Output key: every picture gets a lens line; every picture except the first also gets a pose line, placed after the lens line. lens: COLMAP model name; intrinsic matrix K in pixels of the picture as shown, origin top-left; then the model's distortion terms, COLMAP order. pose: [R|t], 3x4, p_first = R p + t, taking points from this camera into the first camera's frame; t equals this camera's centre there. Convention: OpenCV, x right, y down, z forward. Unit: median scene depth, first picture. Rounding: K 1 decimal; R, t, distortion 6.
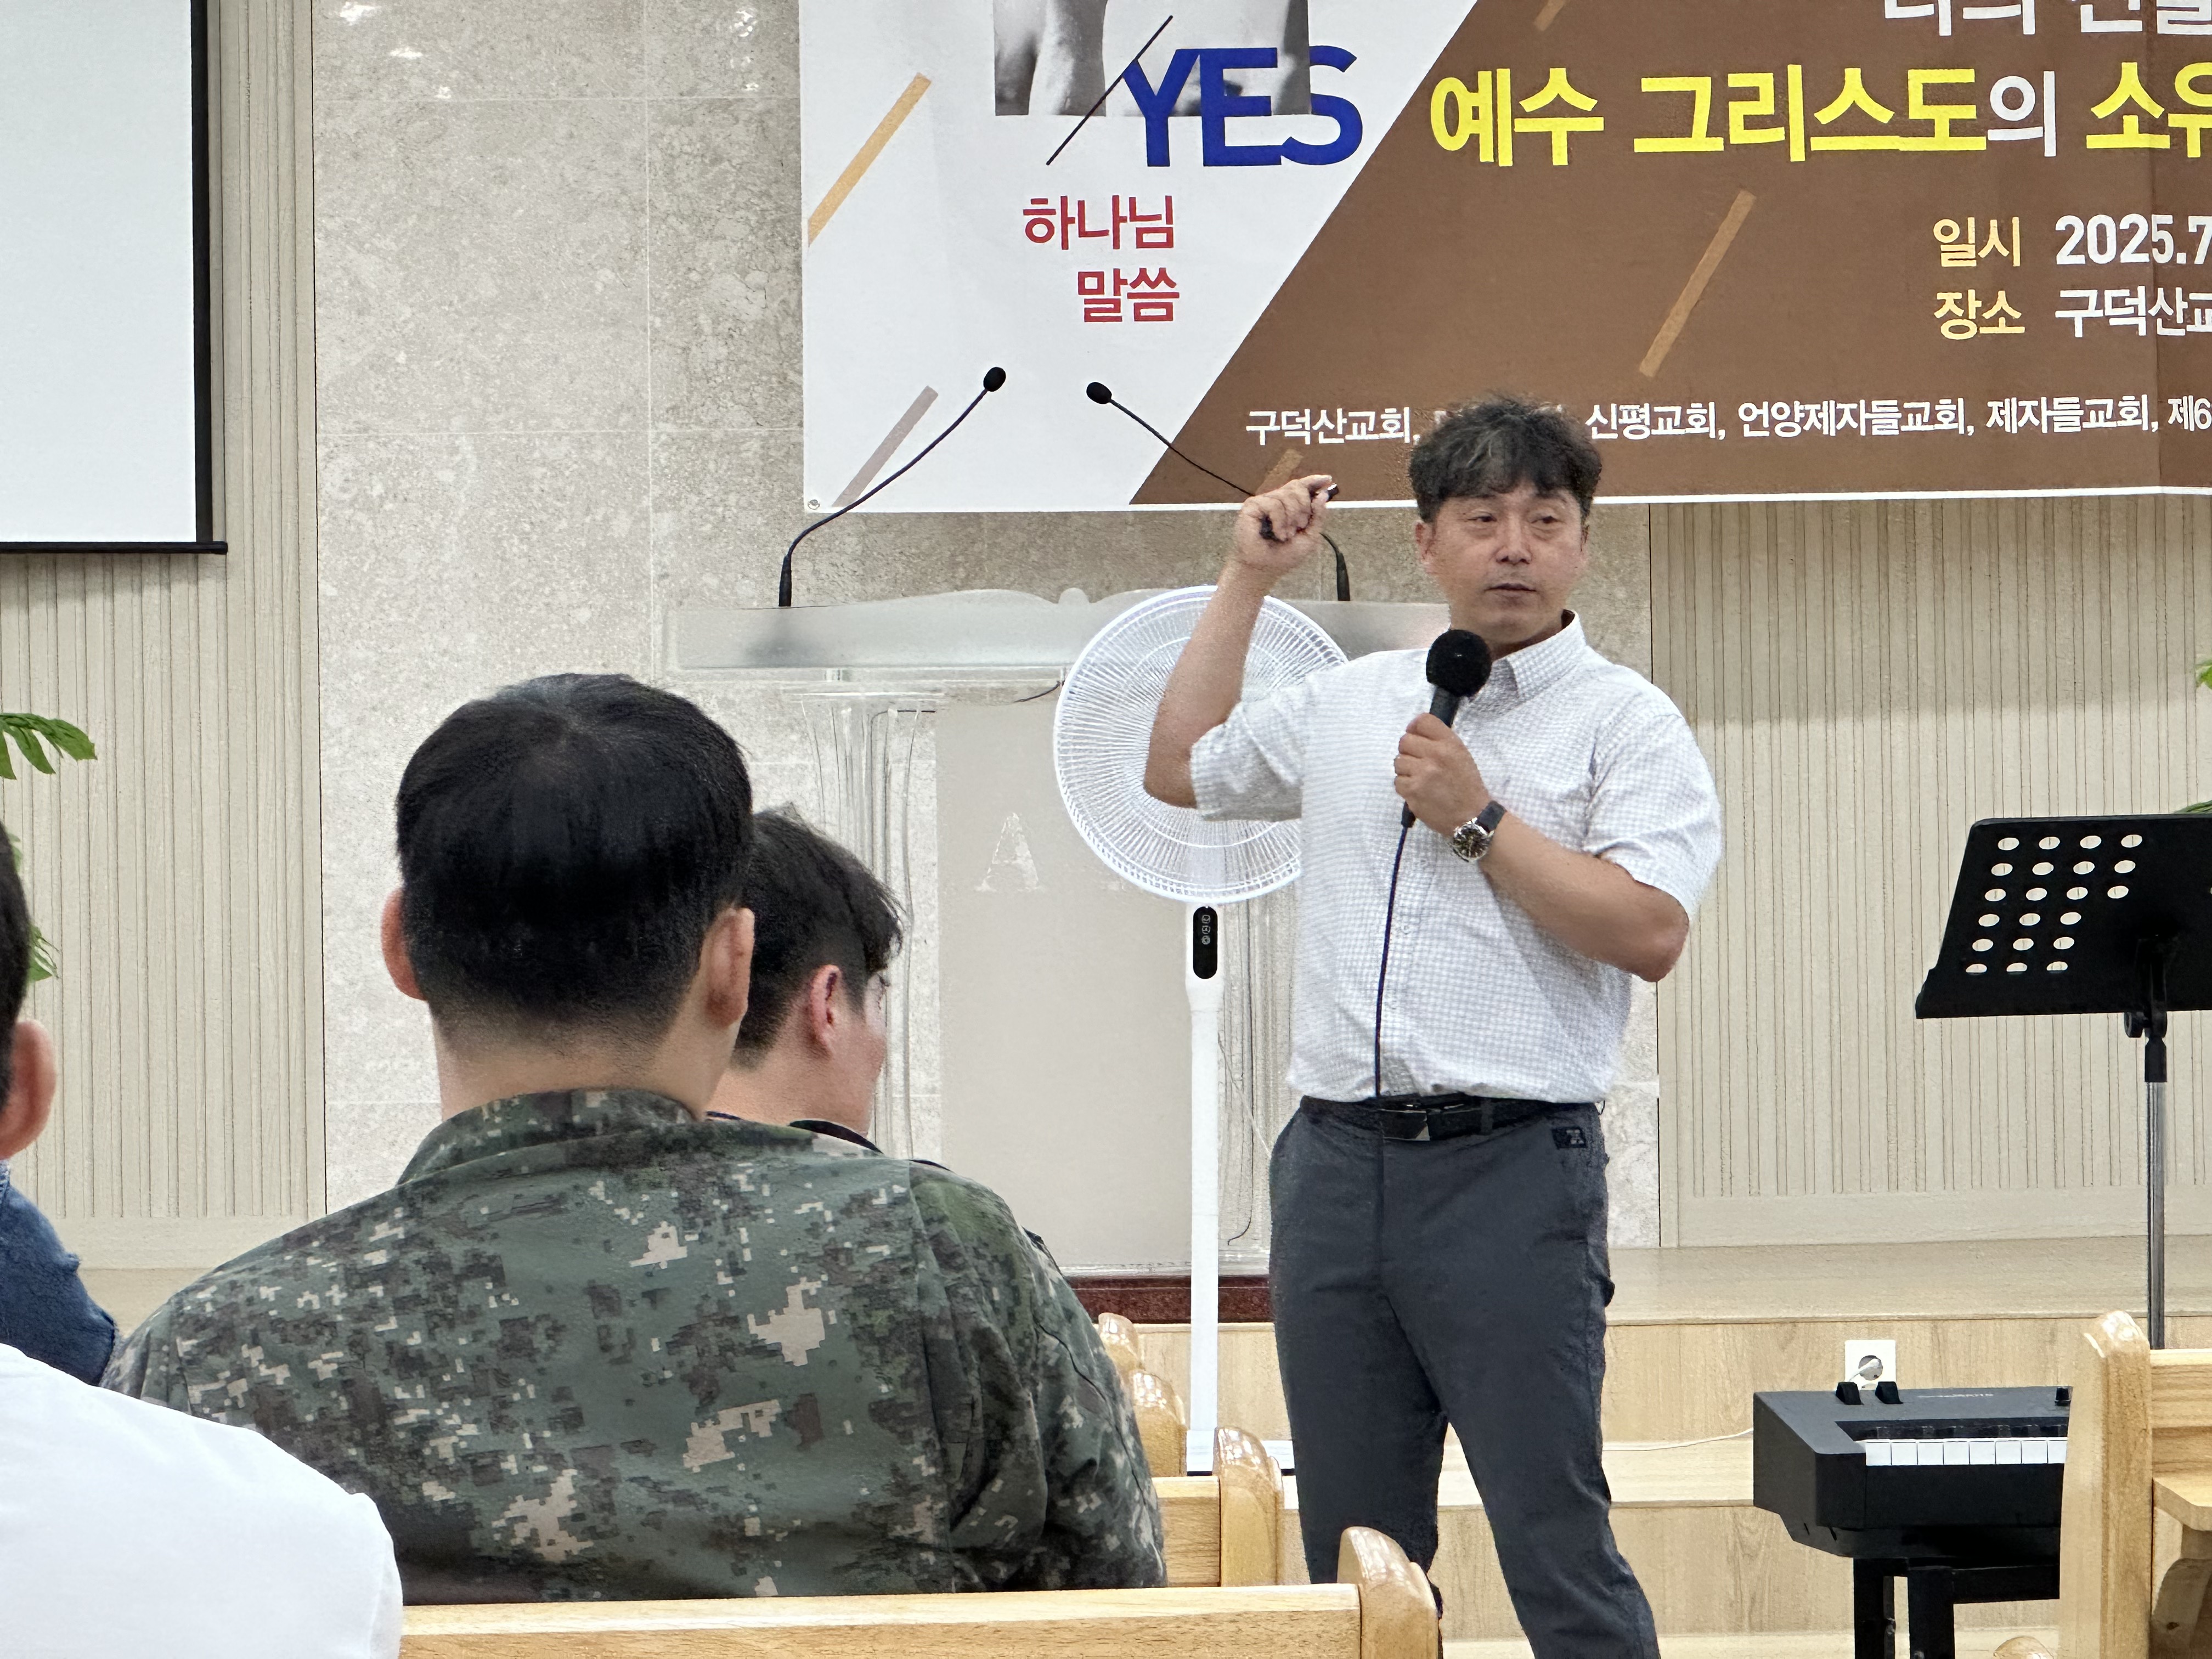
lens RADIAL K [[8503.3, 0, 1102.1], [0, 8503.3, 828.7], [0, 0, 1]] dist [-0.162666, 0.000000]
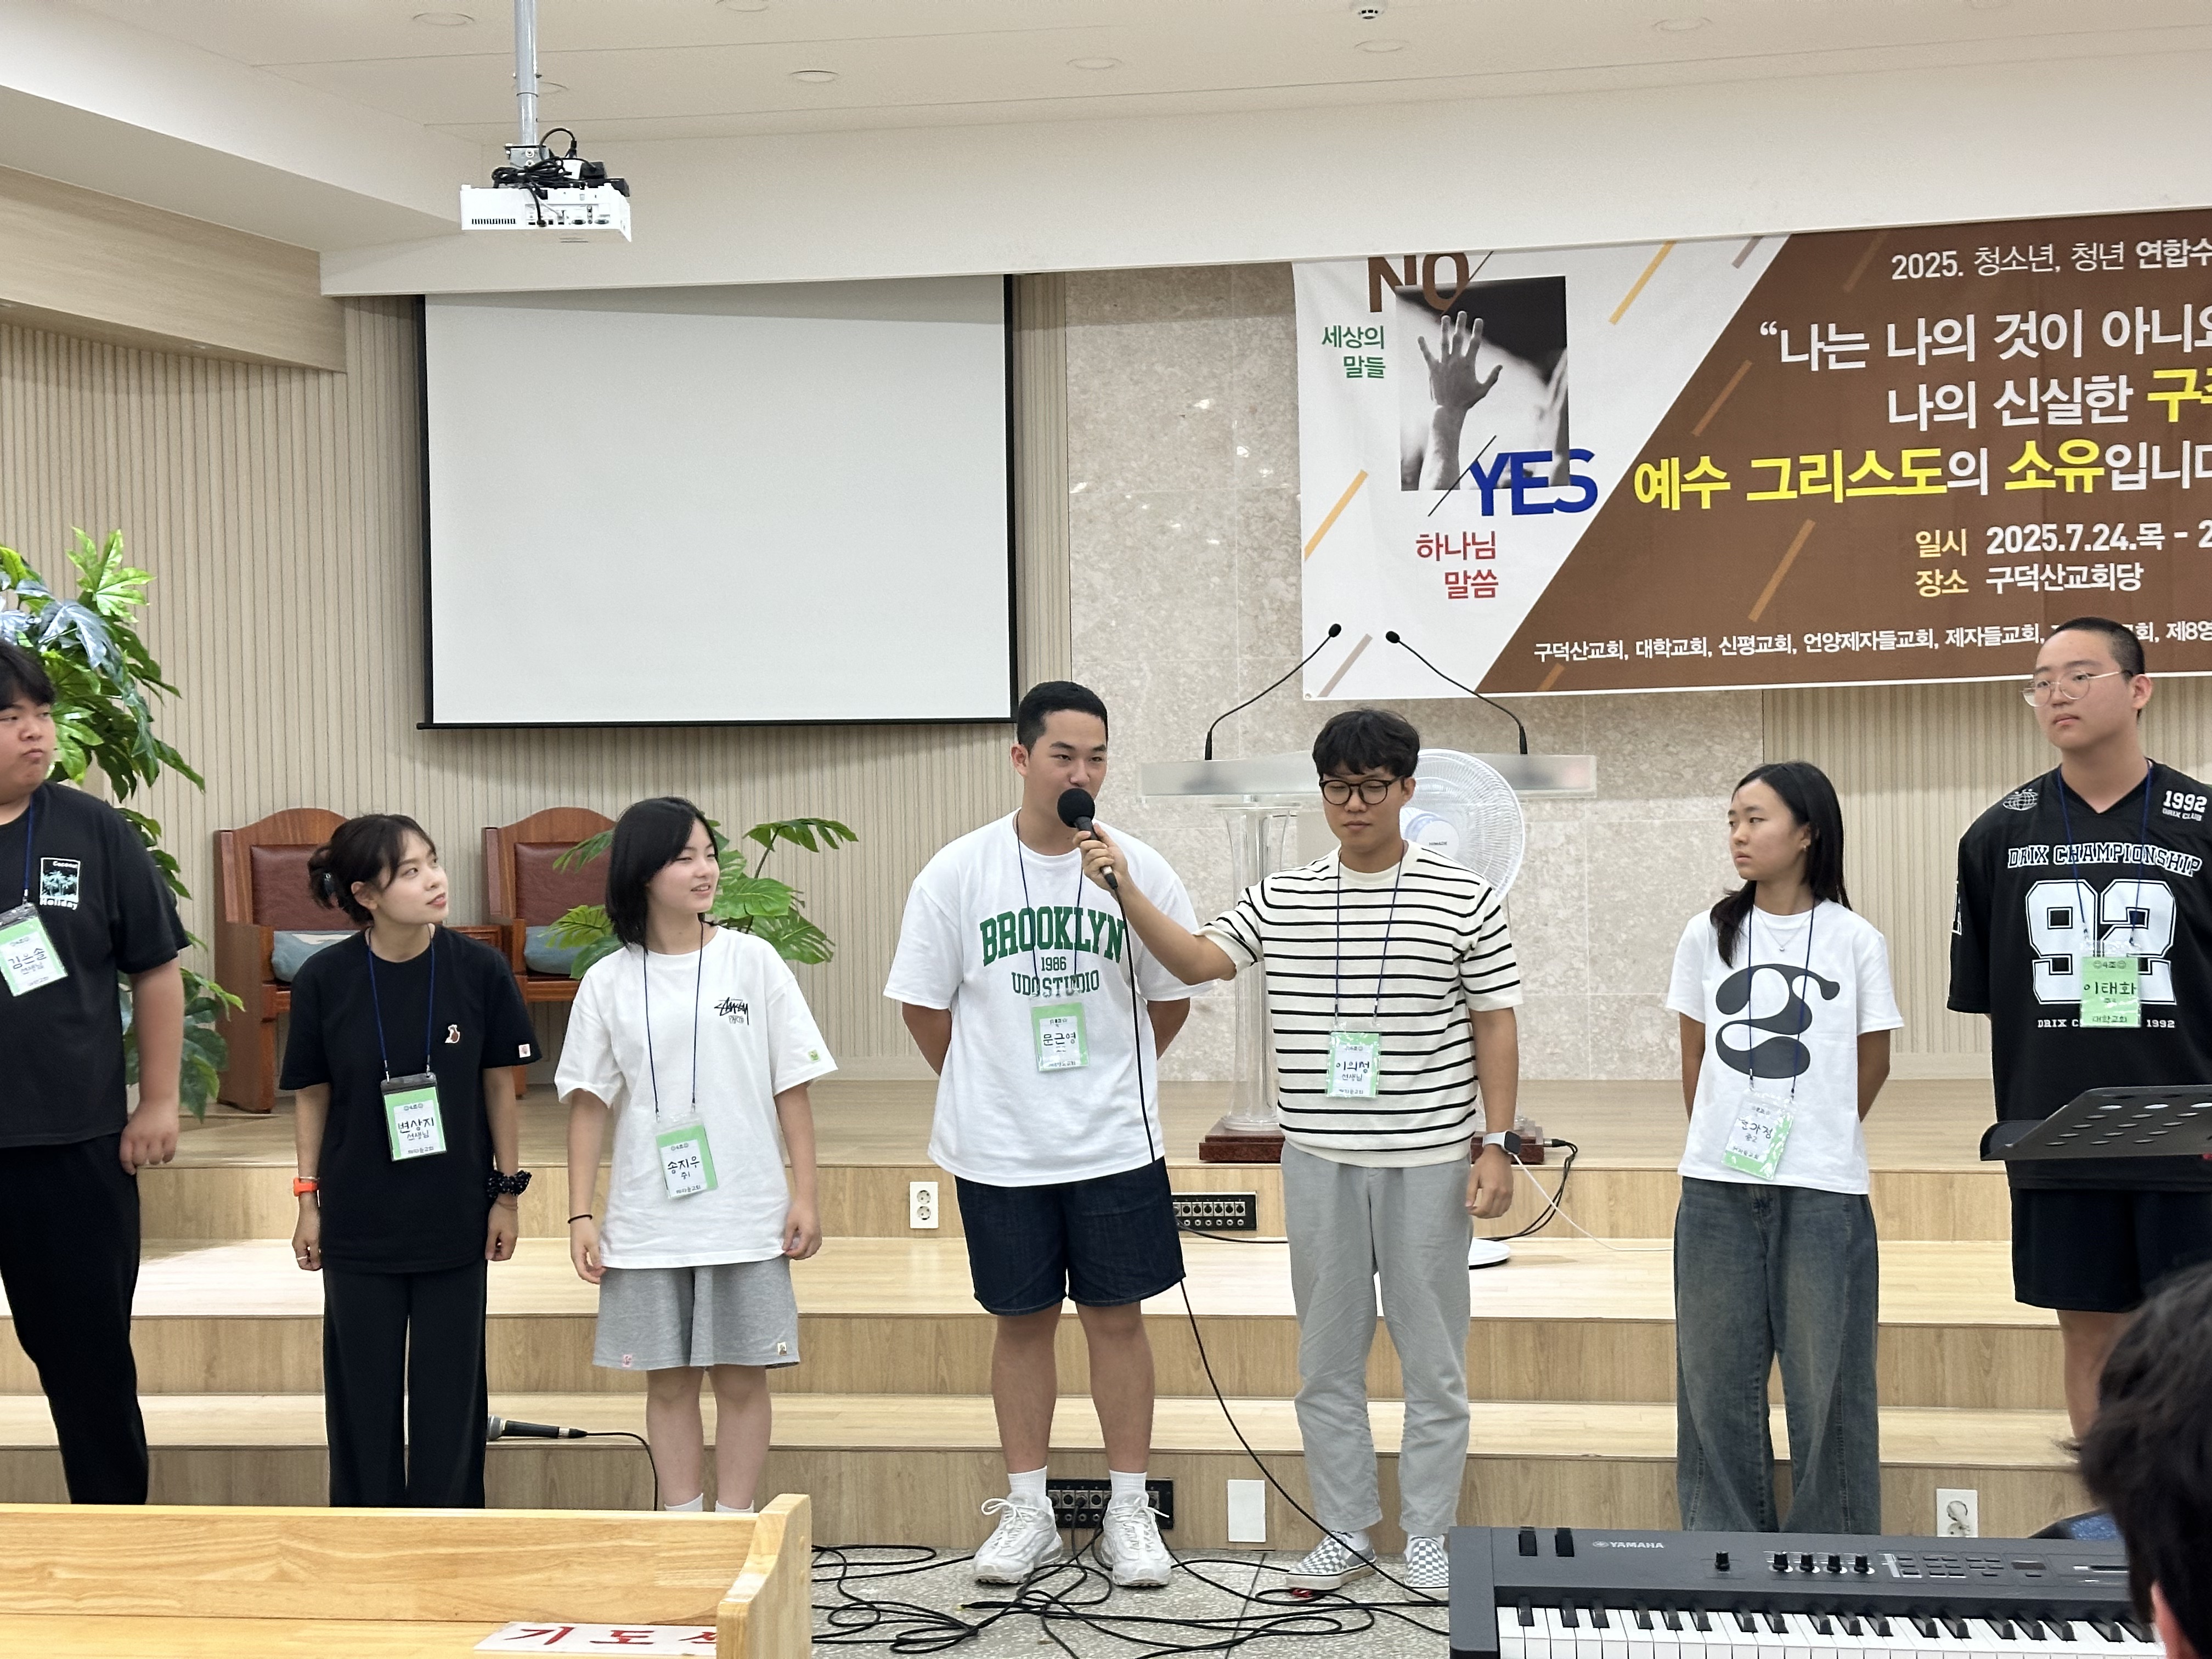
lens RADIAL K [[3149.6, 0, 1102.0], [0, 3149.6, 842.5], [0, 0, 1]] dist [0.195225, 0.000000]
pose [[0.981971, -0.002999, -0.189005, 0.055389], [0.005608, 0.999896, 0.013273, -0.014587], [0.188946, -0.014093, 0.981886, 0.285063]]
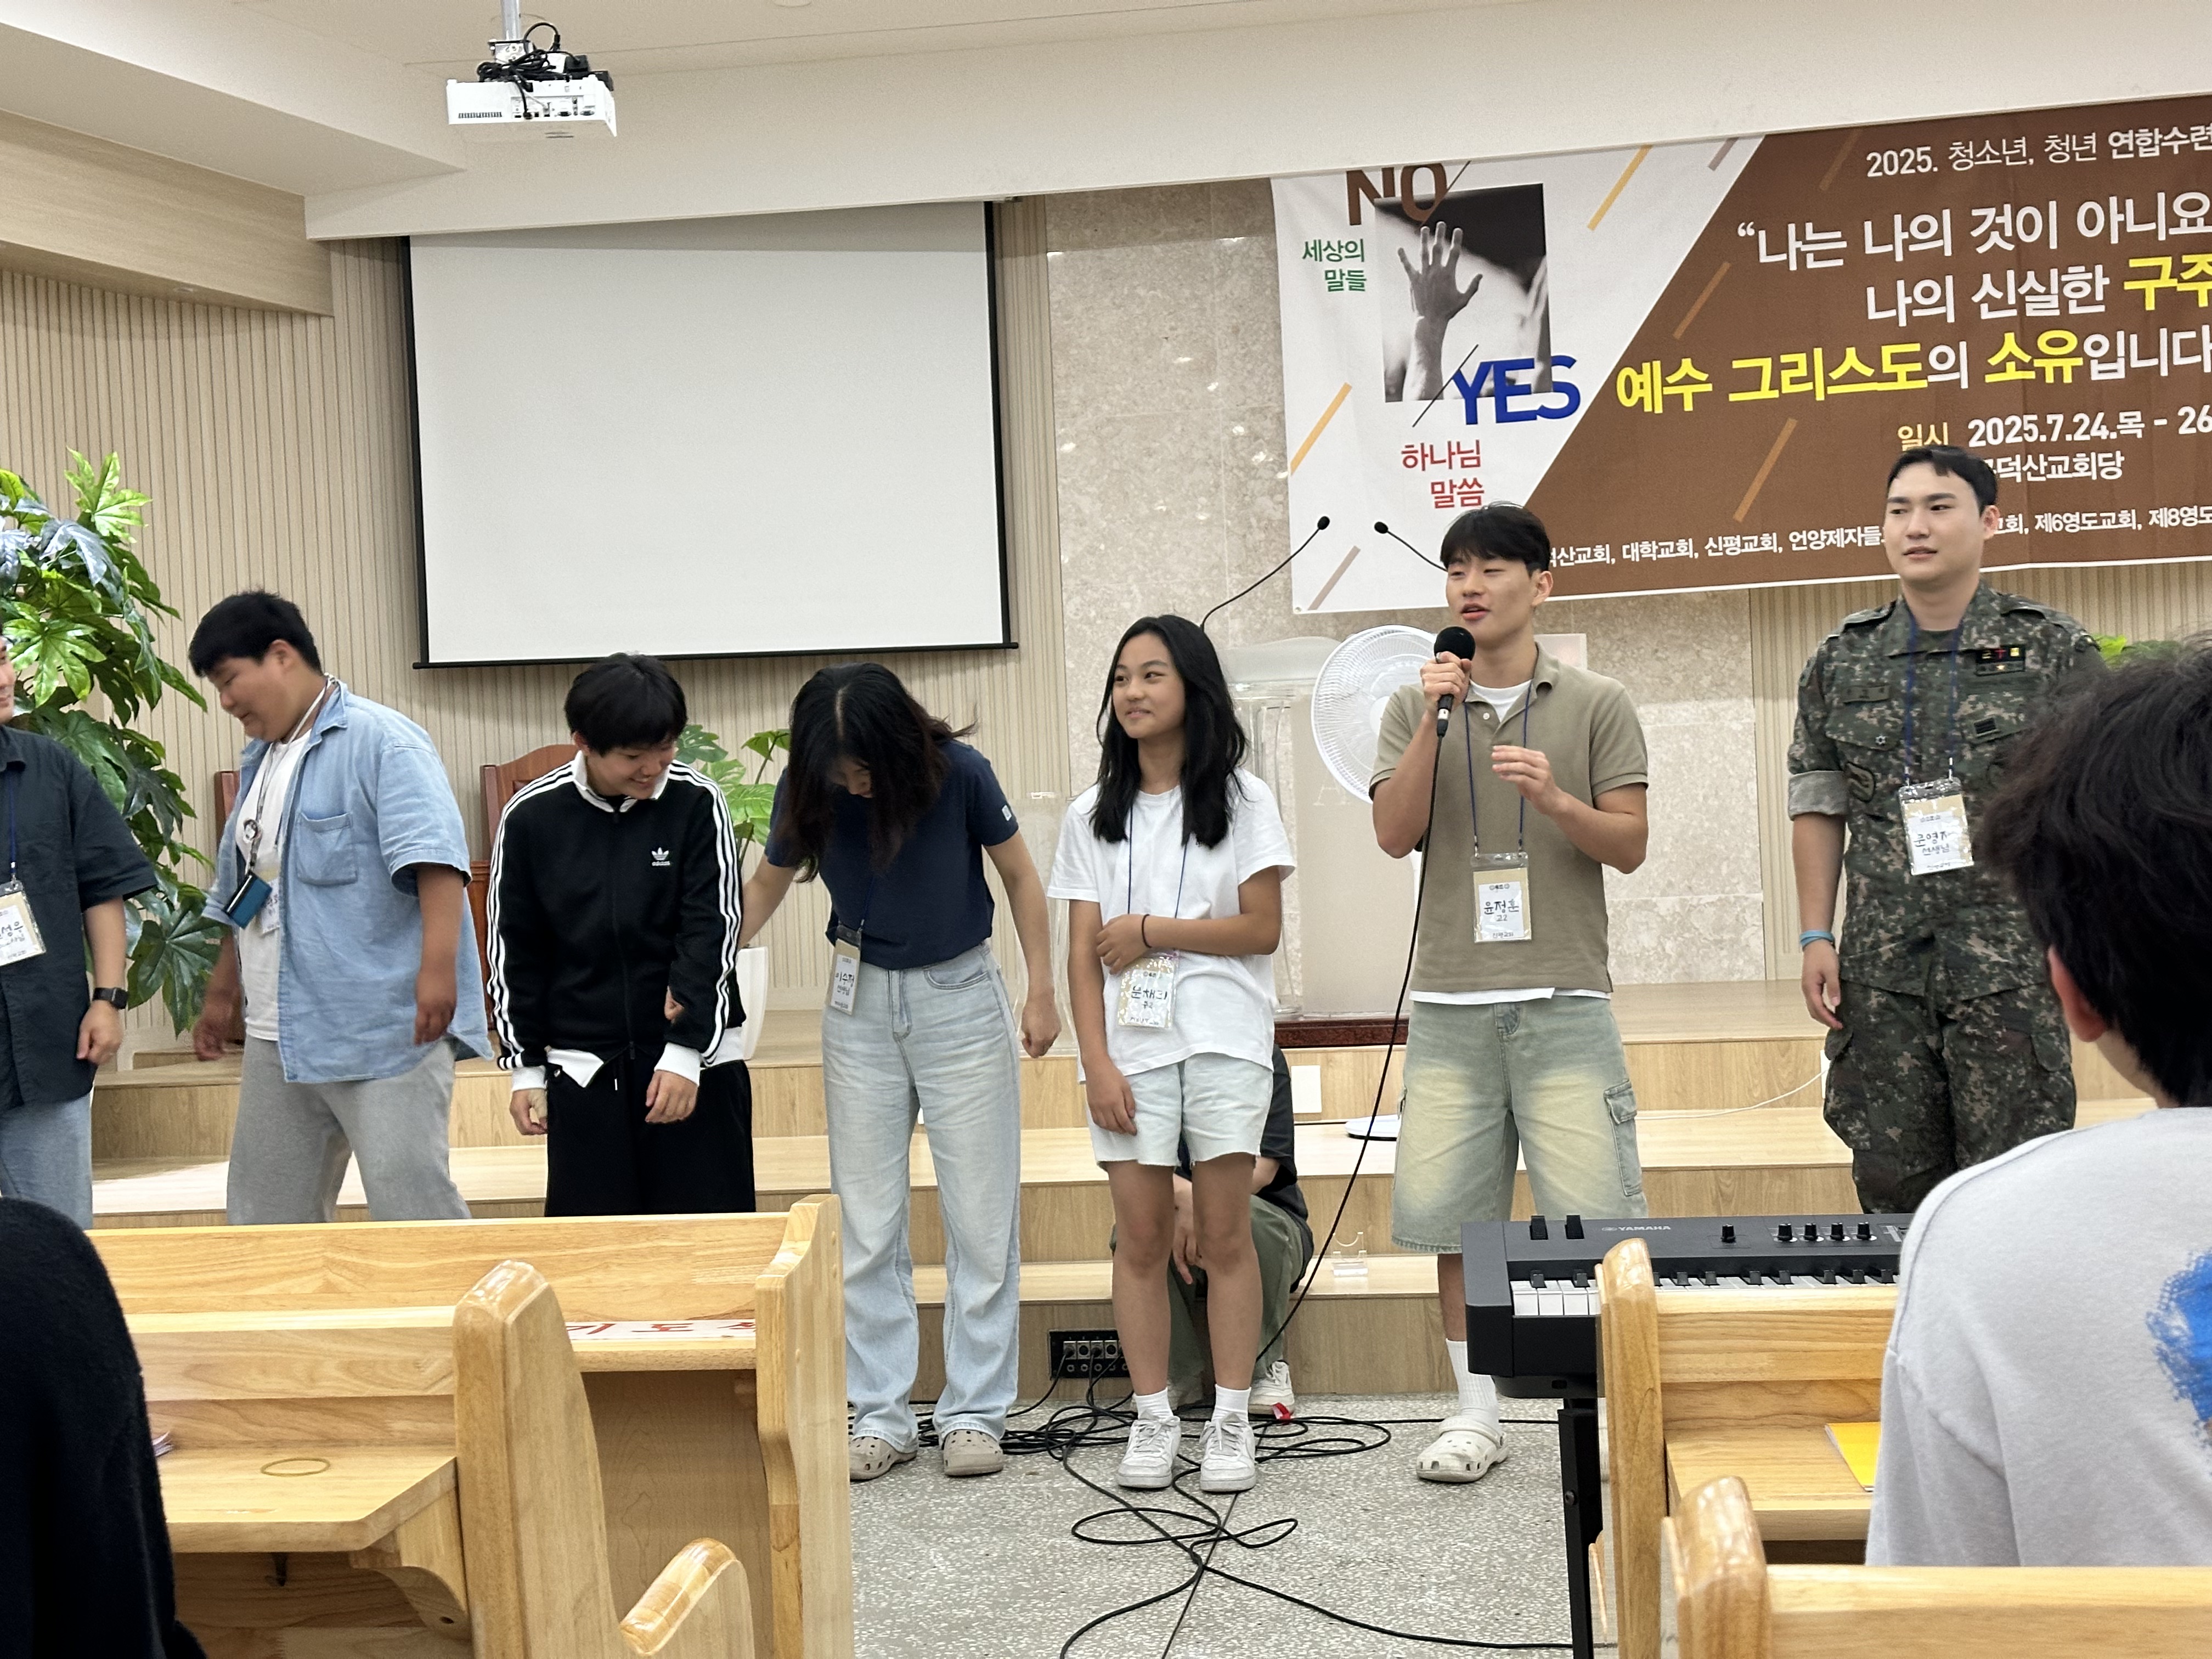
lens RADIAL K [[3149.6, 0, 1094.9], [0, 3149.6, 820.9], [0, 0, 1]] dist [0.195225, 0.000000]
pose [[0.981641, -0.030102, -0.188346, 0.054834], [0.032033, 0.999461, 0.007213, 0.003495], [0.188027, -0.013114, 0.982076, 0.280292]]
